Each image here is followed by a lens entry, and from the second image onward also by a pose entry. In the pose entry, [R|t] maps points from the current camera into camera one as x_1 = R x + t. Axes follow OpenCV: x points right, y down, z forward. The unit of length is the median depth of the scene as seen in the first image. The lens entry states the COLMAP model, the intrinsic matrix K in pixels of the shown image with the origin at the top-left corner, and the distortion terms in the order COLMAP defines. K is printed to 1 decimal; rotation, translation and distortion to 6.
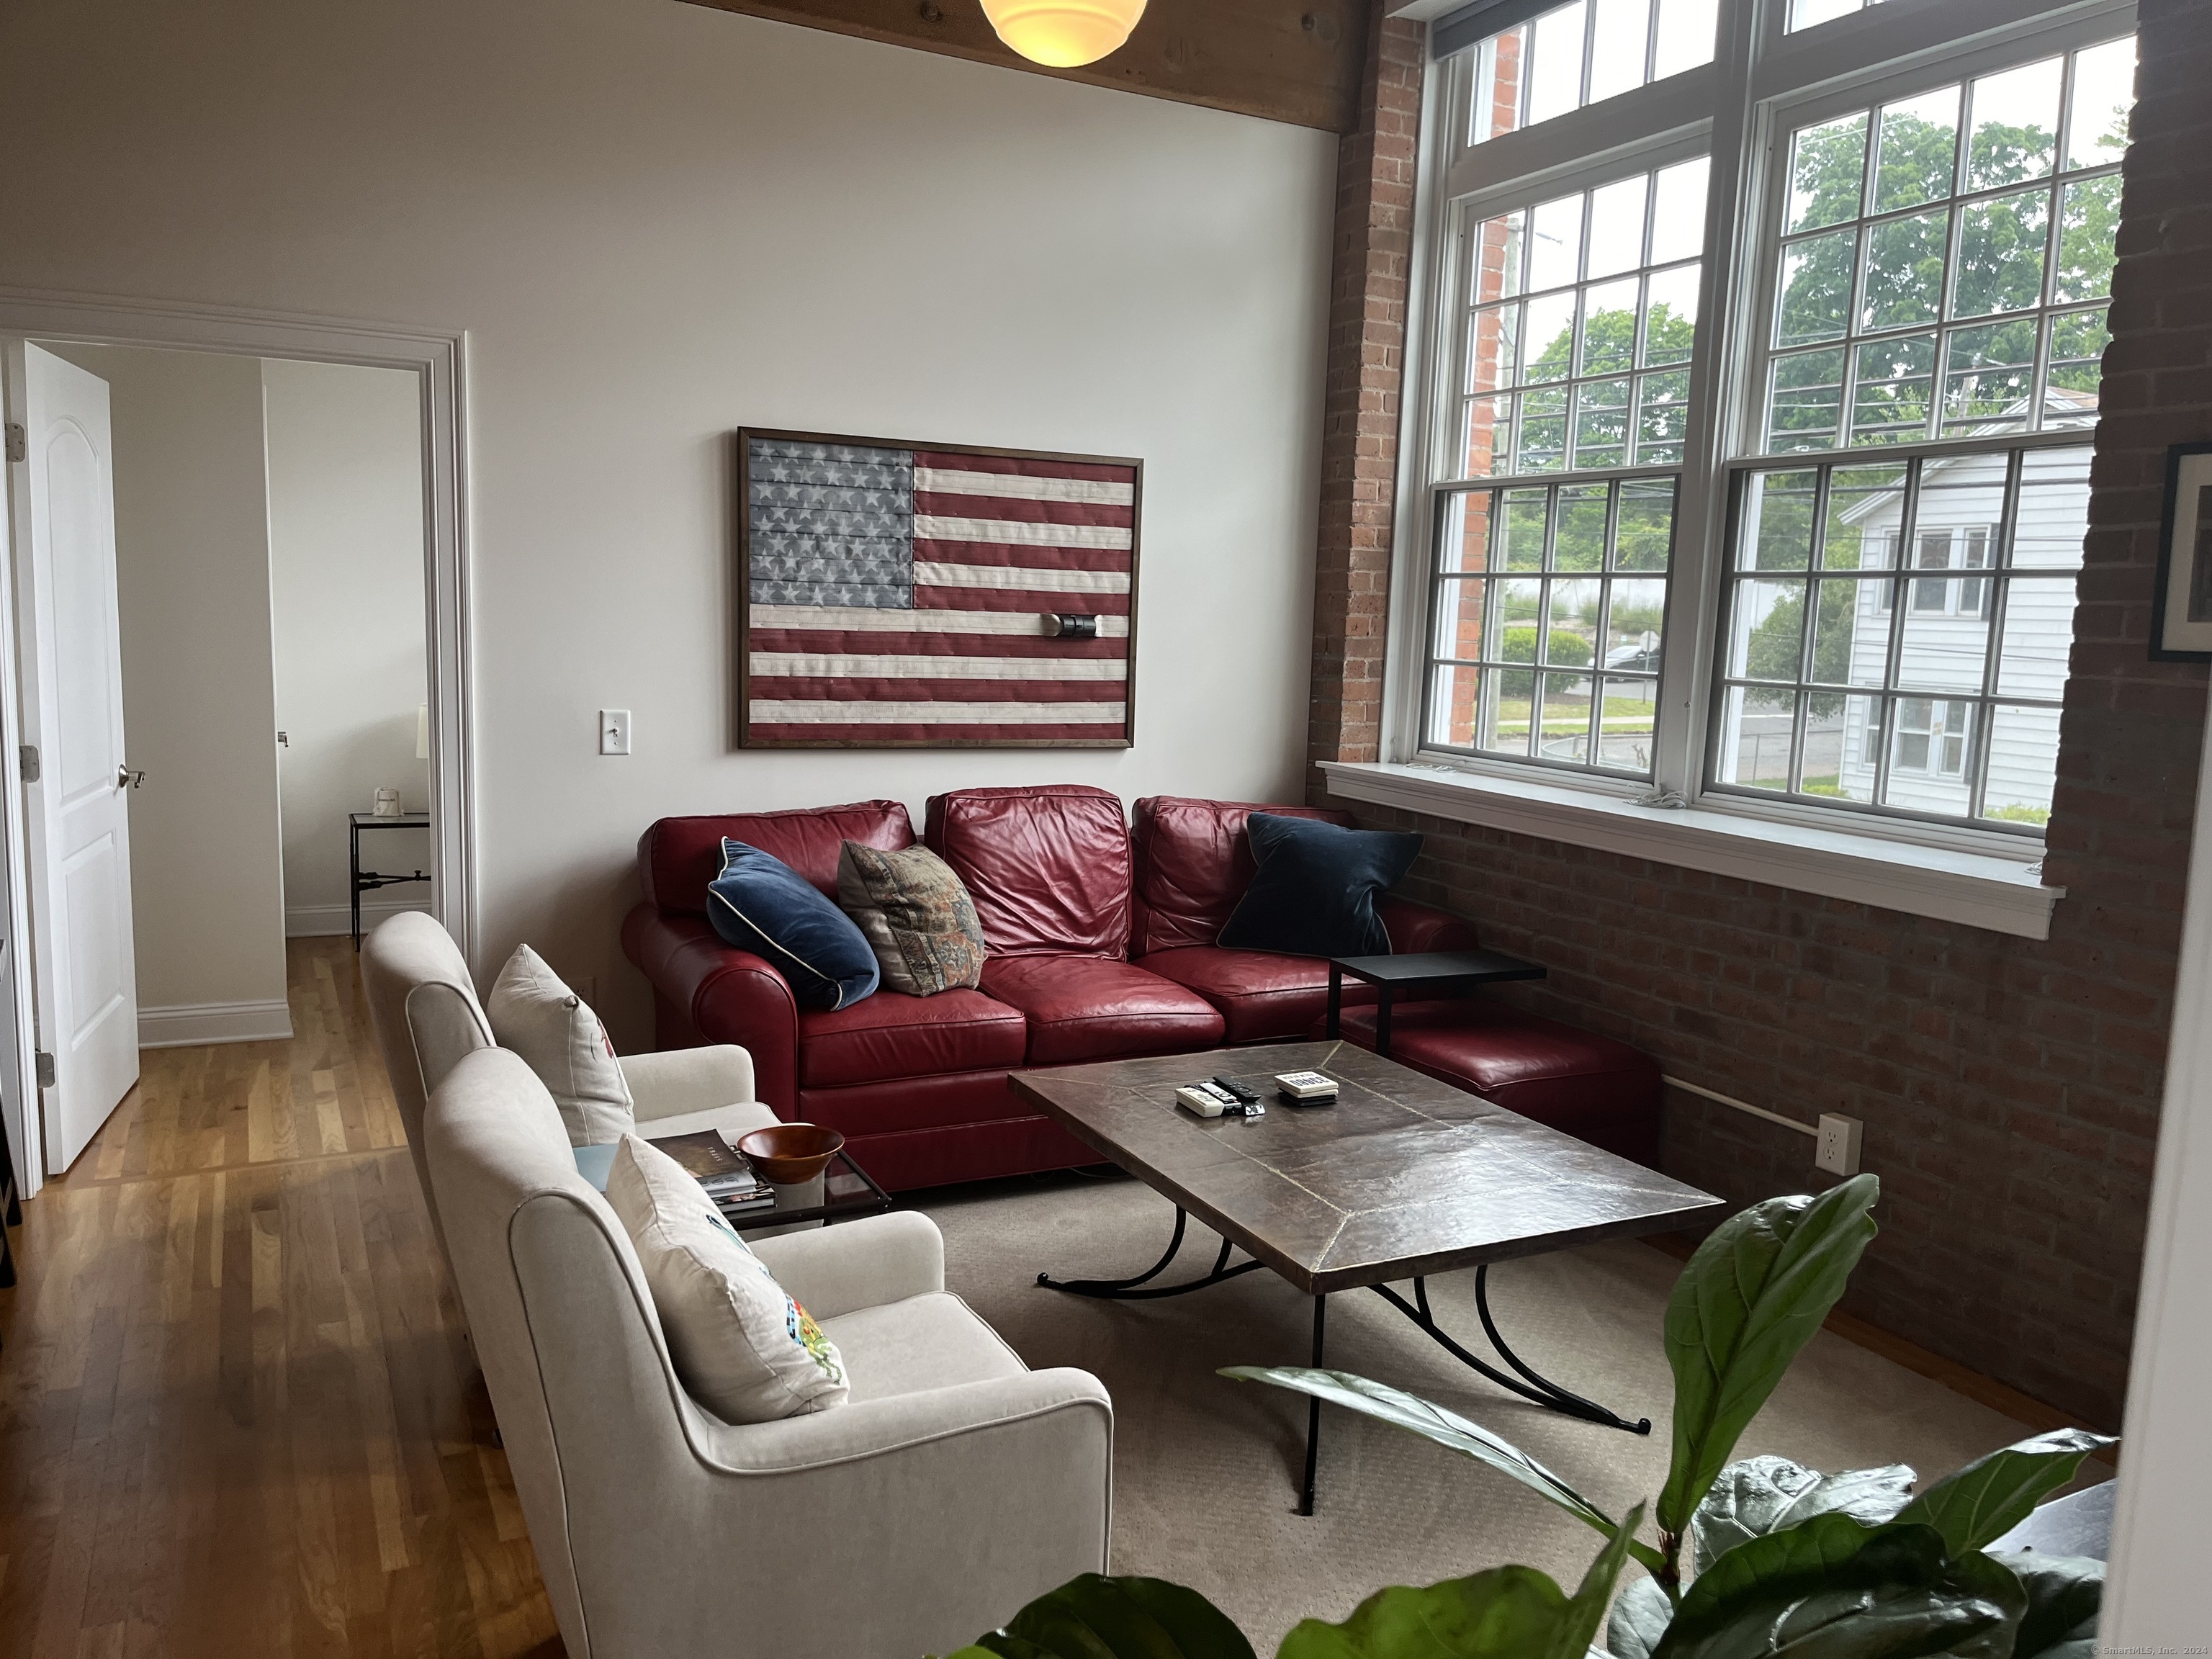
lens RADIAL K [[1674.5, 0, 1094.1], [0, 1674.5, 840.6], [0, 0, 1]] dist [0.068504, -0.071248]
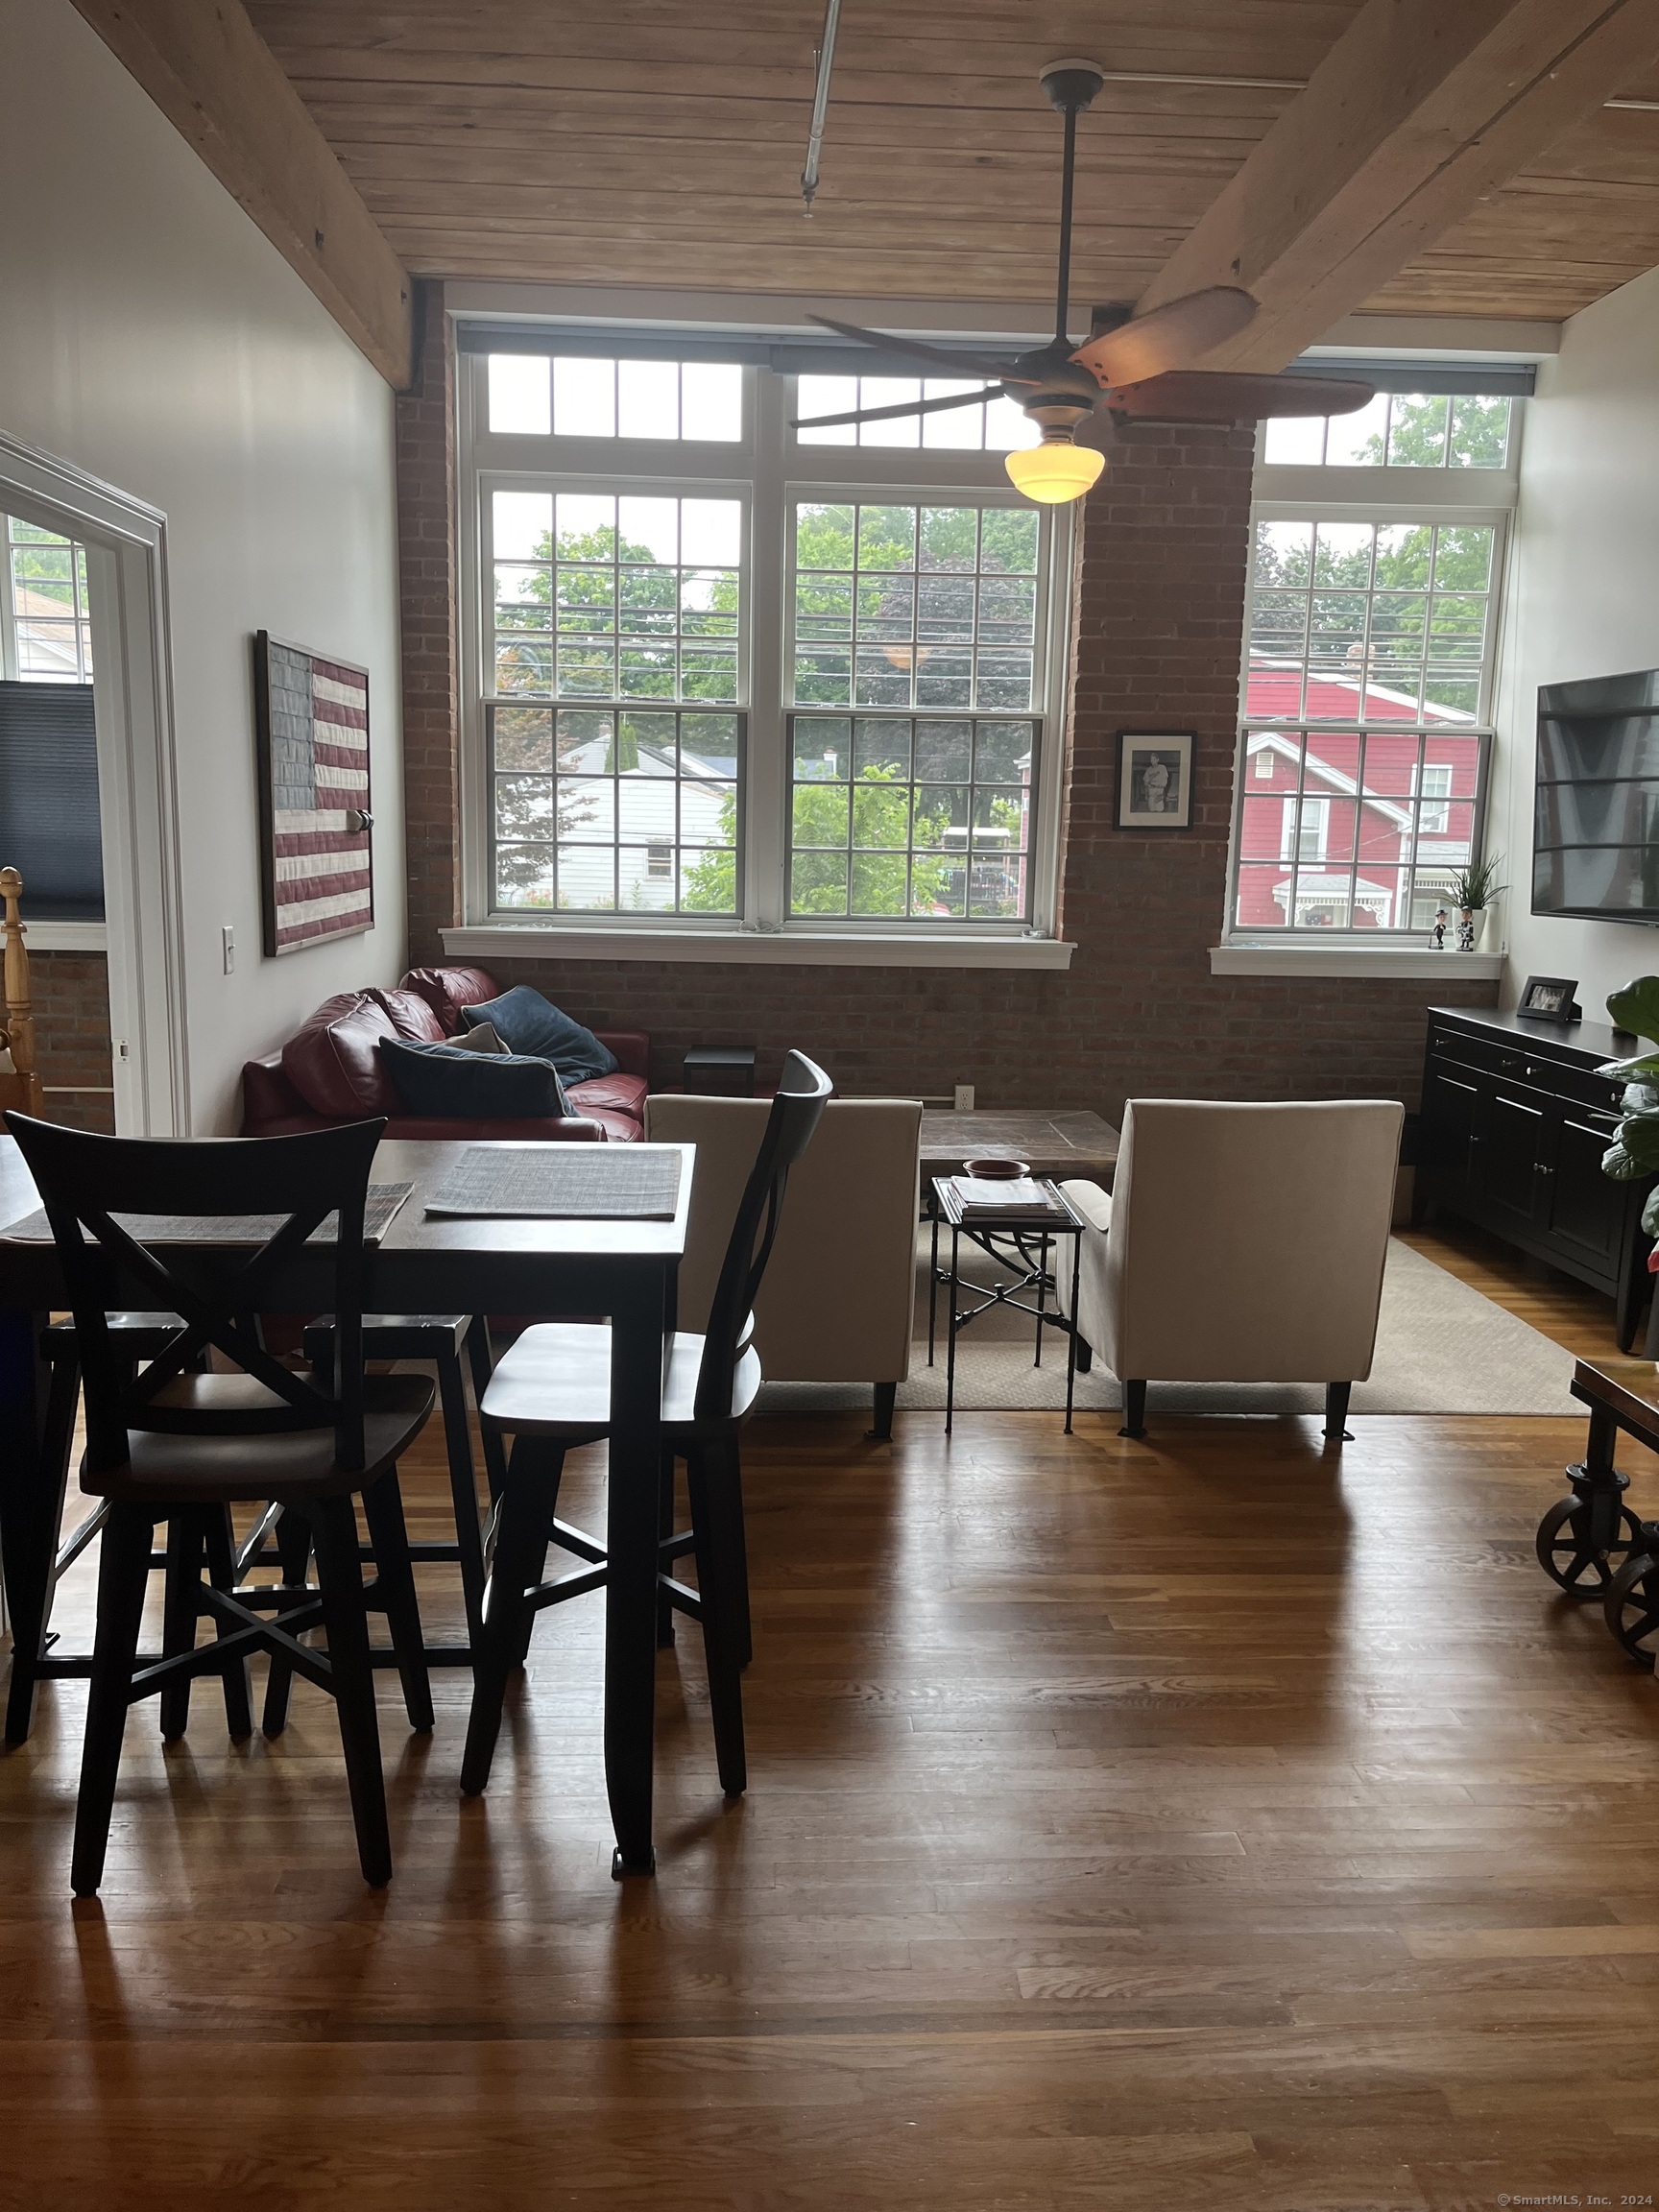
lens RADIAL K [[1674.5, 0, 841.2], [0, 1674.5, 1107.8], [0, 0, 1]] dist [0.068504, -0.071248]
pose [[0.406149, -0.178963, 0.896111, -1.169679], [0.117760, 0.982709, 0.142884, -0.082744], [-0.906187, 0.047494, 0.420201, 0.335260]]
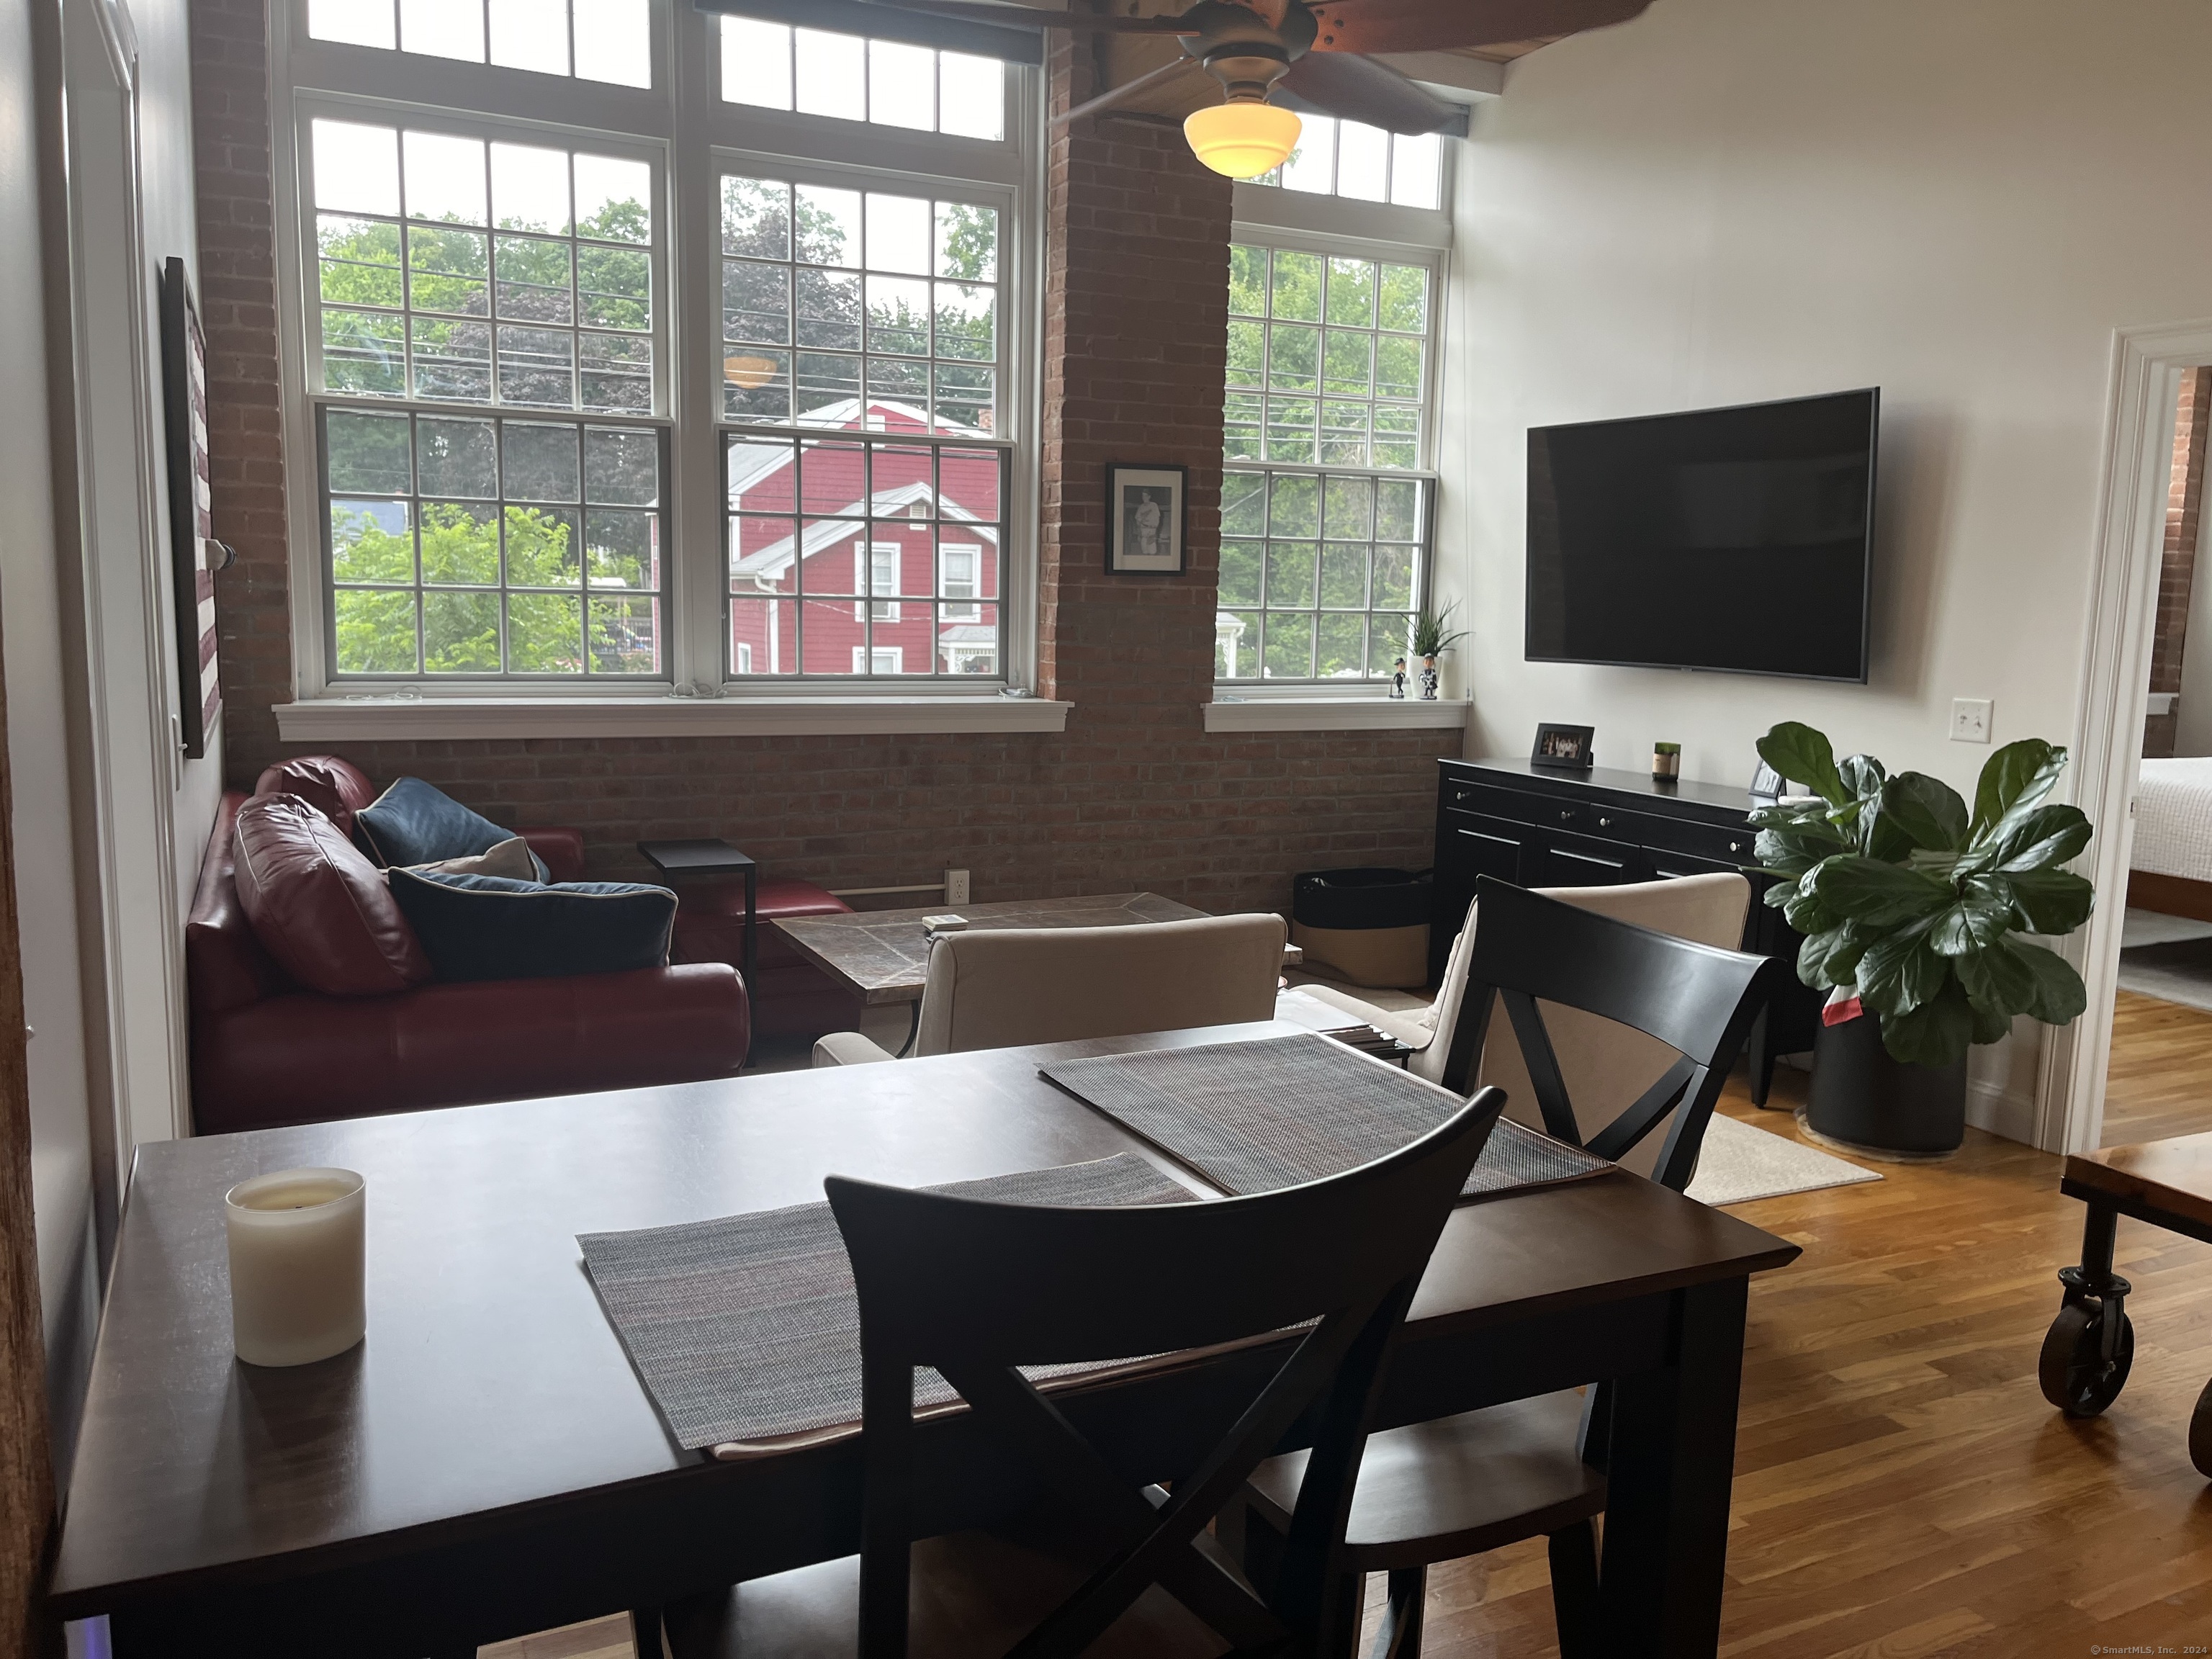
lens RADIAL K [[1664.6, 0, 1093.1], [0, 1664.6, 838.5], [0, 0, 1]] dist [0.077437, -0.107567]
pose [[0.021790, -0.181578, 0.983135, -1.010707], [0.115999, 0.977186, 0.177909, -0.118956], [-0.993010, 0.110166, 0.042356, 0.753983]]
